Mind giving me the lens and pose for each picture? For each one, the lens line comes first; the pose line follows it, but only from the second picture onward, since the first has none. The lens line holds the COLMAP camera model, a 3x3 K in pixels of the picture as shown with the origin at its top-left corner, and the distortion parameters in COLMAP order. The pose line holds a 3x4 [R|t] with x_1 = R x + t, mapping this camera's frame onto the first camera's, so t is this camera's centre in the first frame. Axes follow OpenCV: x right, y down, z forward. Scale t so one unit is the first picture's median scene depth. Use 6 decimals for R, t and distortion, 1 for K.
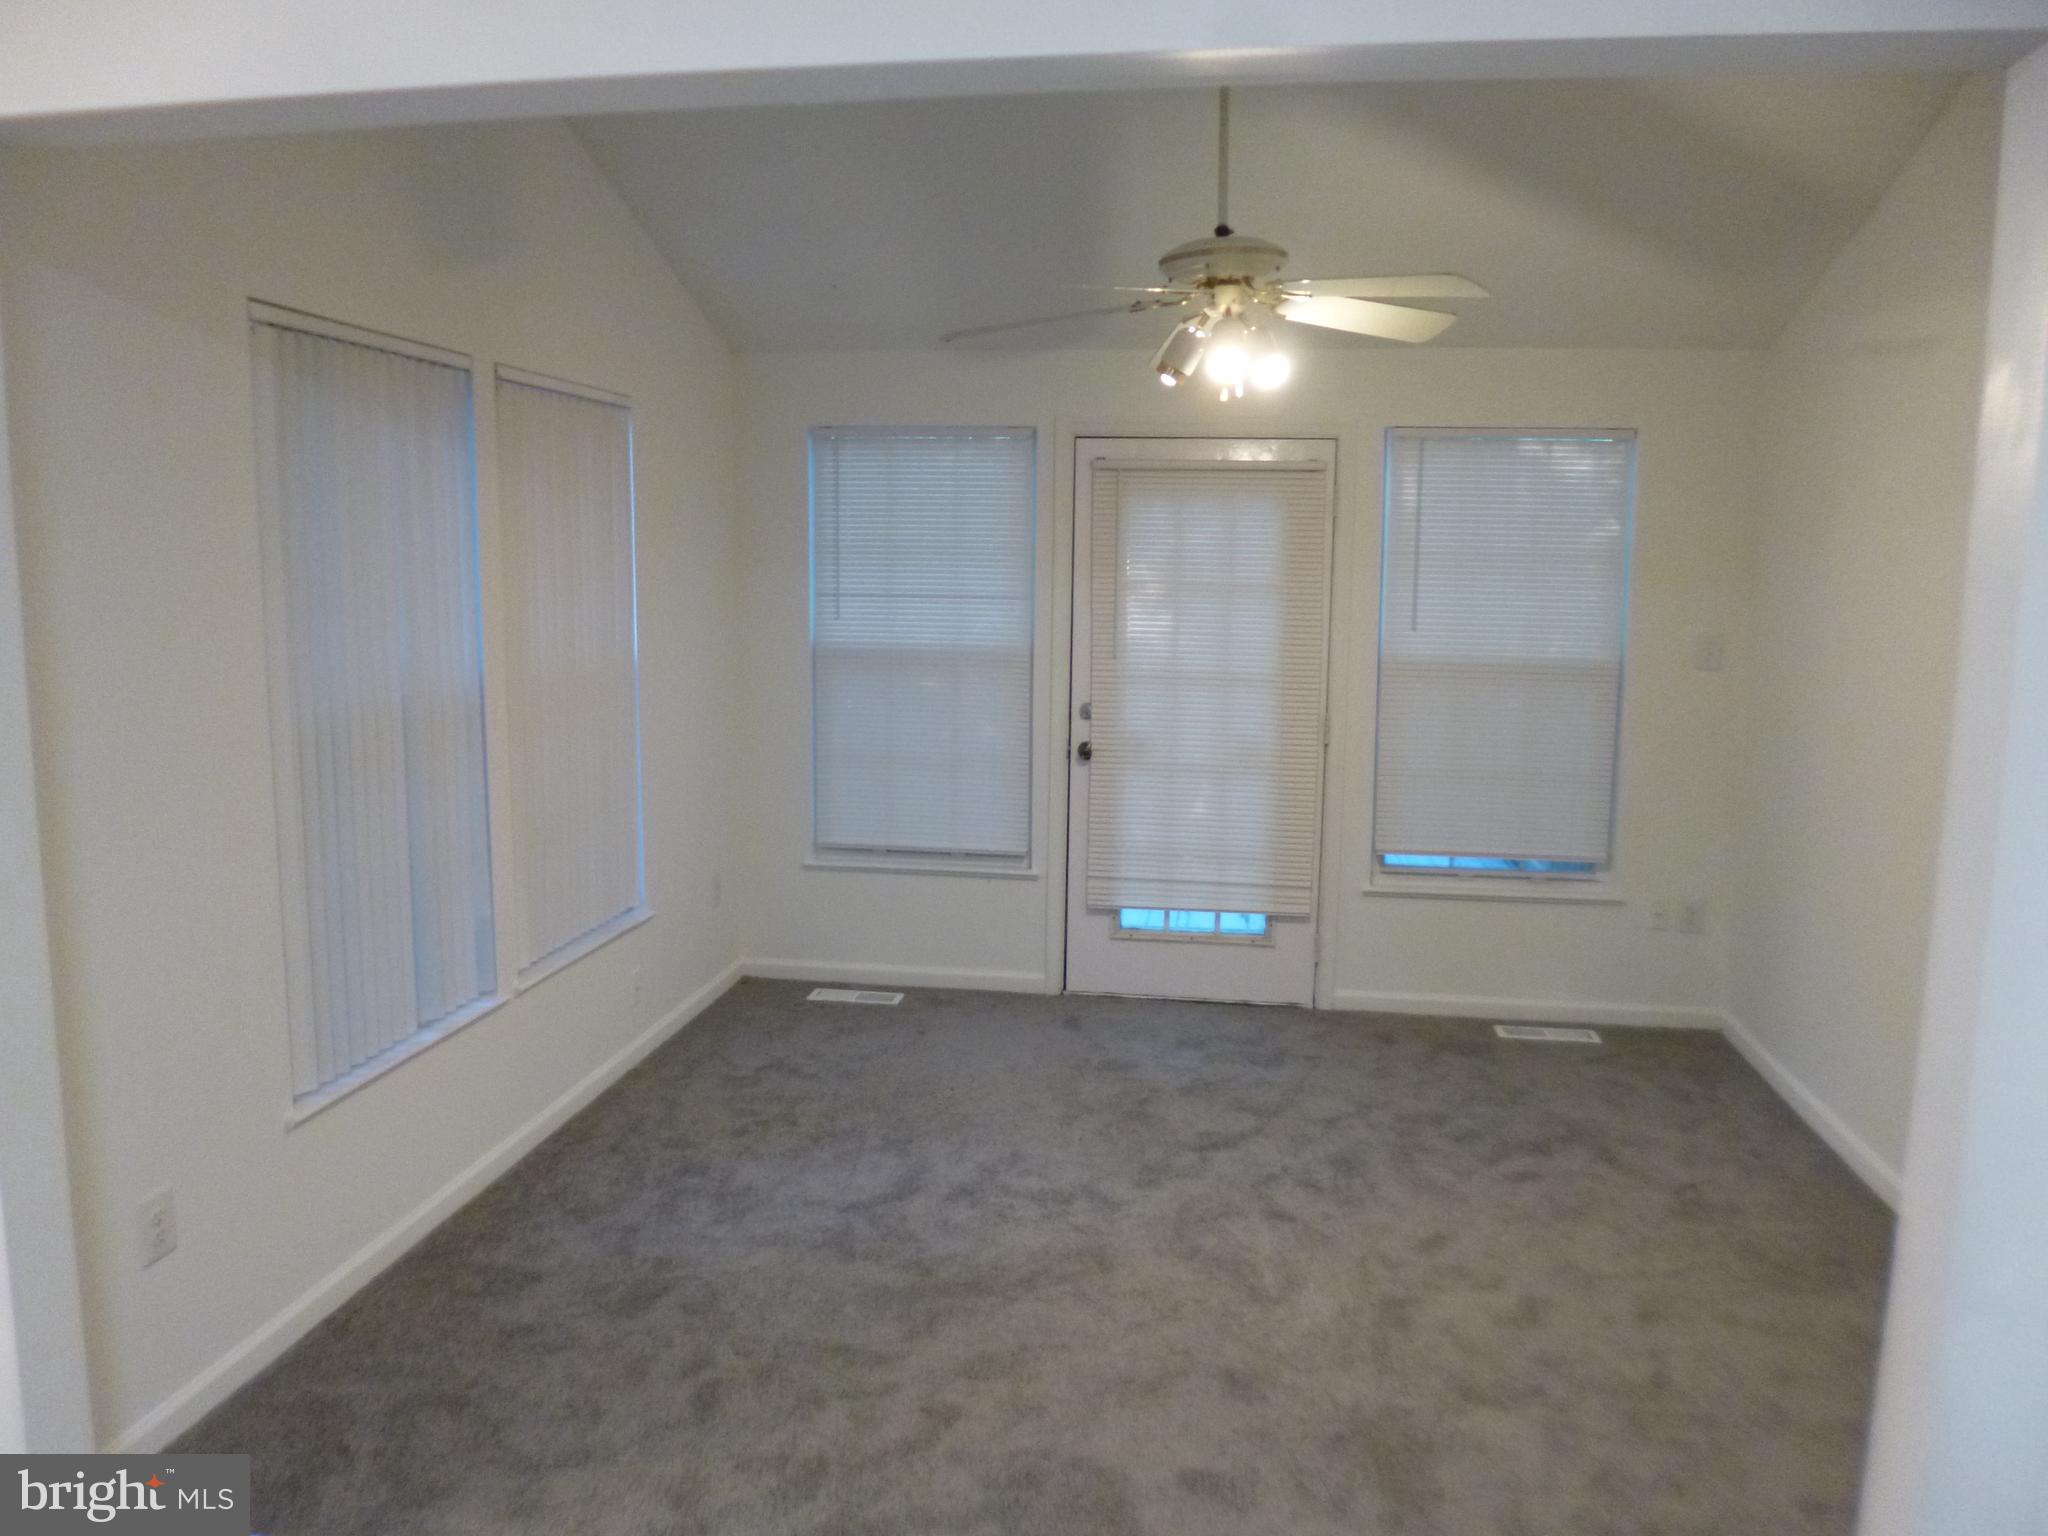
lens RADIAL K [[1474.9, 0, 1021.5], [0, 1474.9, 782.3], [0, 0, 1]] dist [-0.055358, 0.017598]
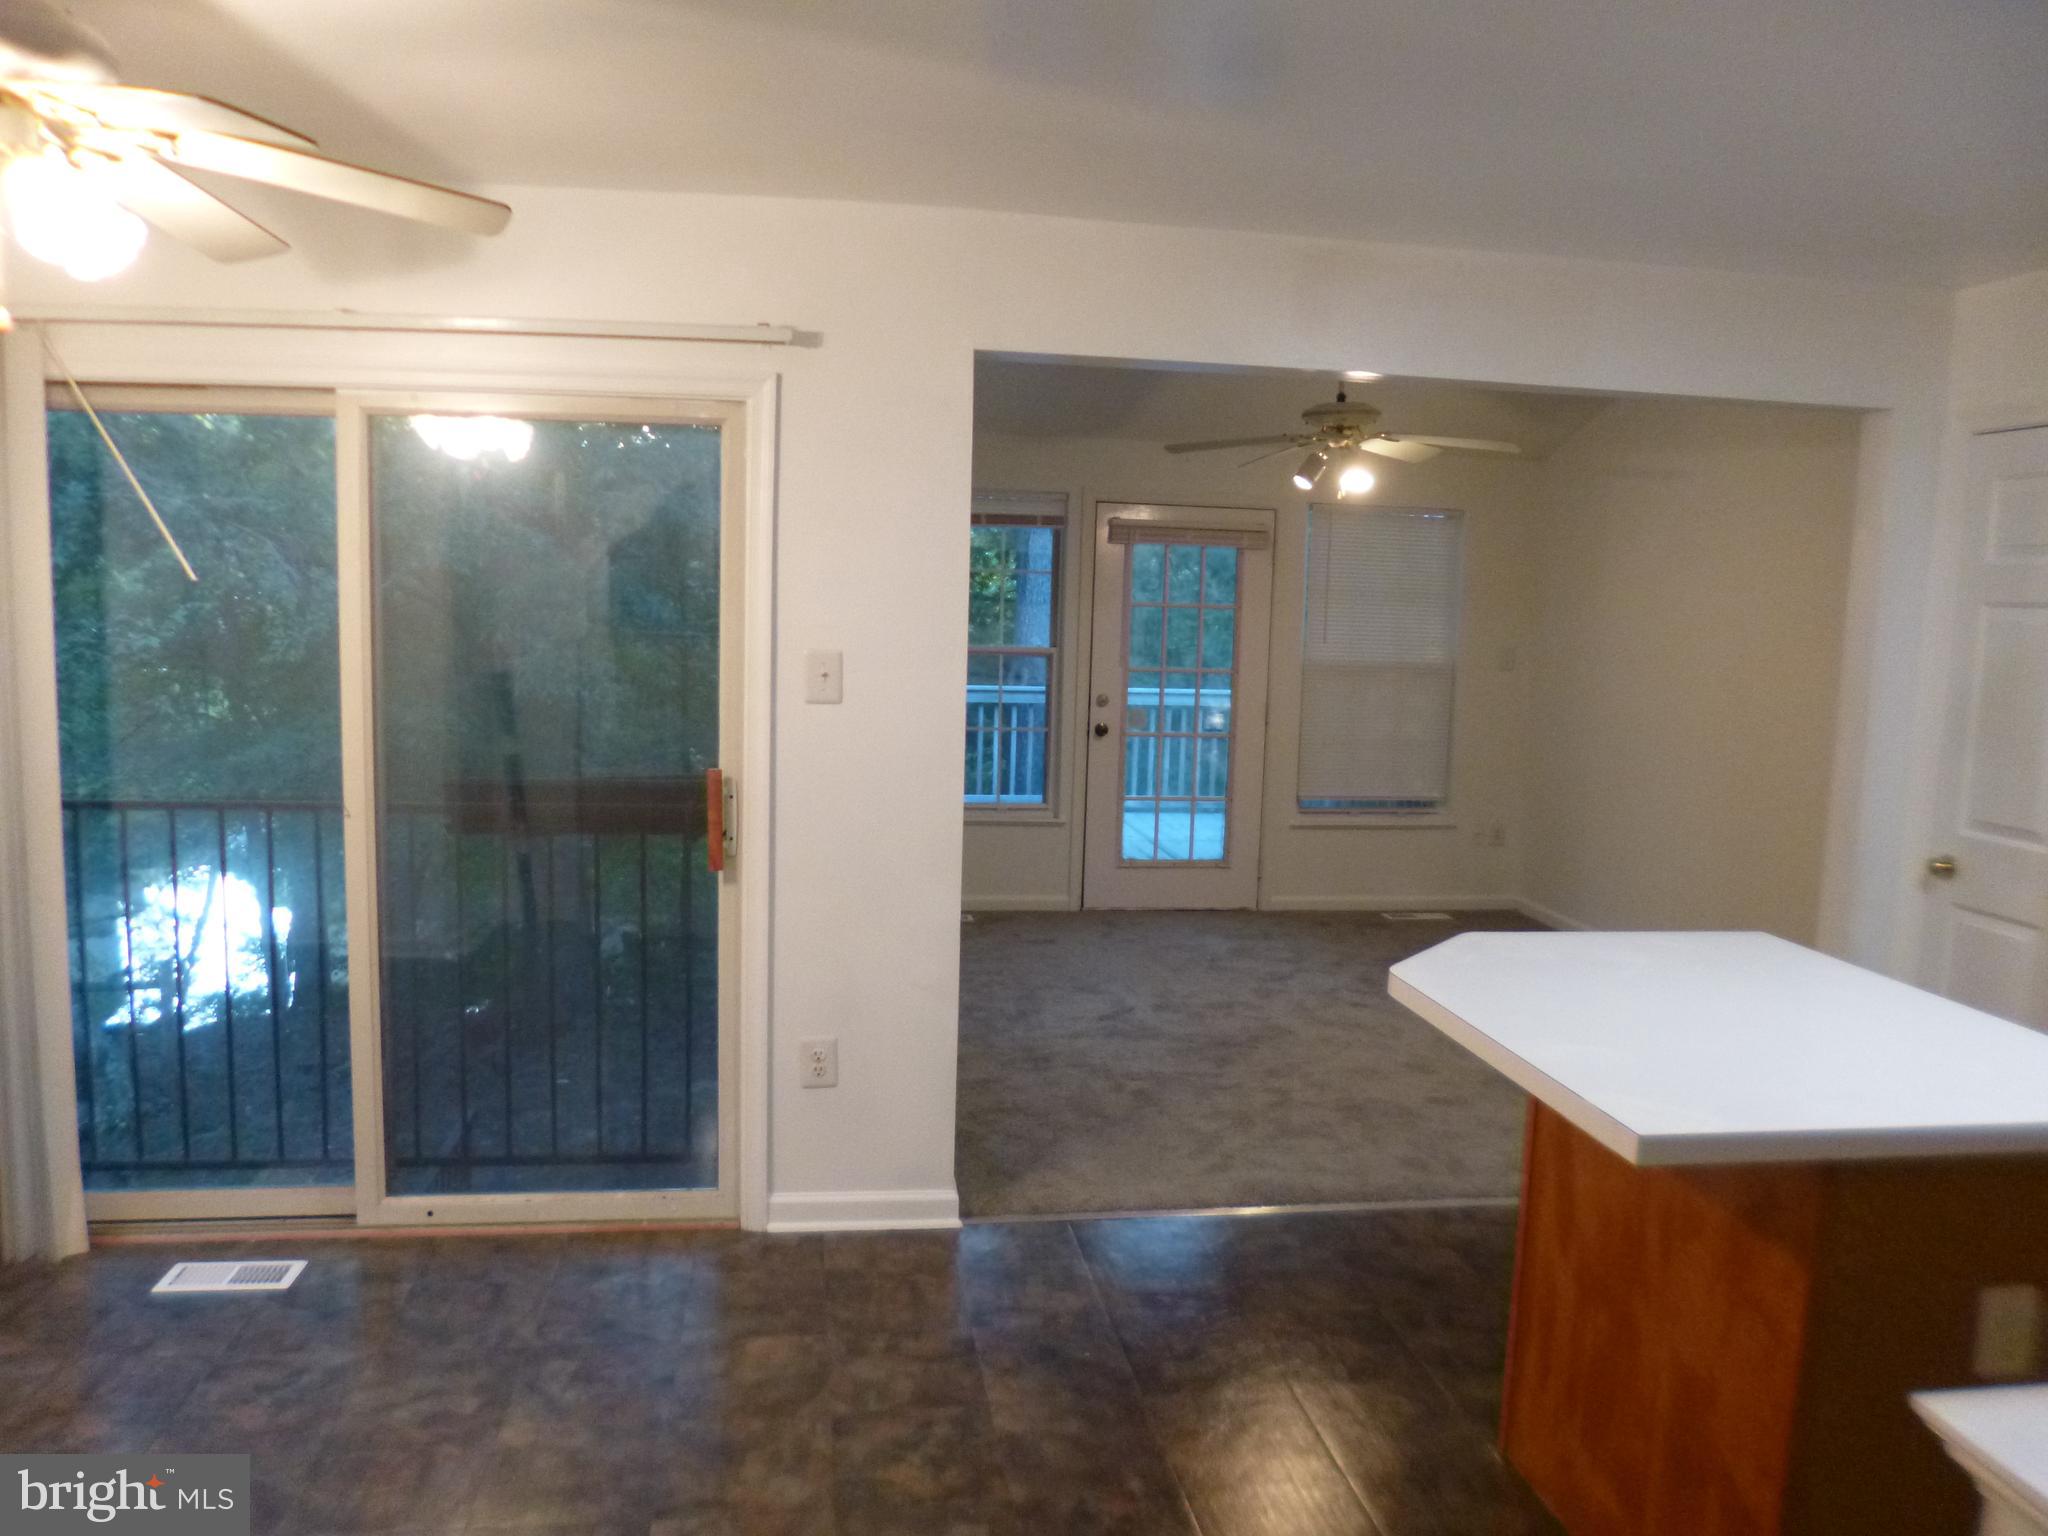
lens RADIAL K [[1474.9, 0, 1023.4], [0, 1474.9, 760.4], [0, 0, 1]] dist [-0.055358, 0.017598]
pose [[0.956214, -0.014843, 0.292292, -0.459314], [0.024466, 0.999271, -0.029292, 0.049311], [-0.291645, 0.035160, 0.955880, -0.311432]]
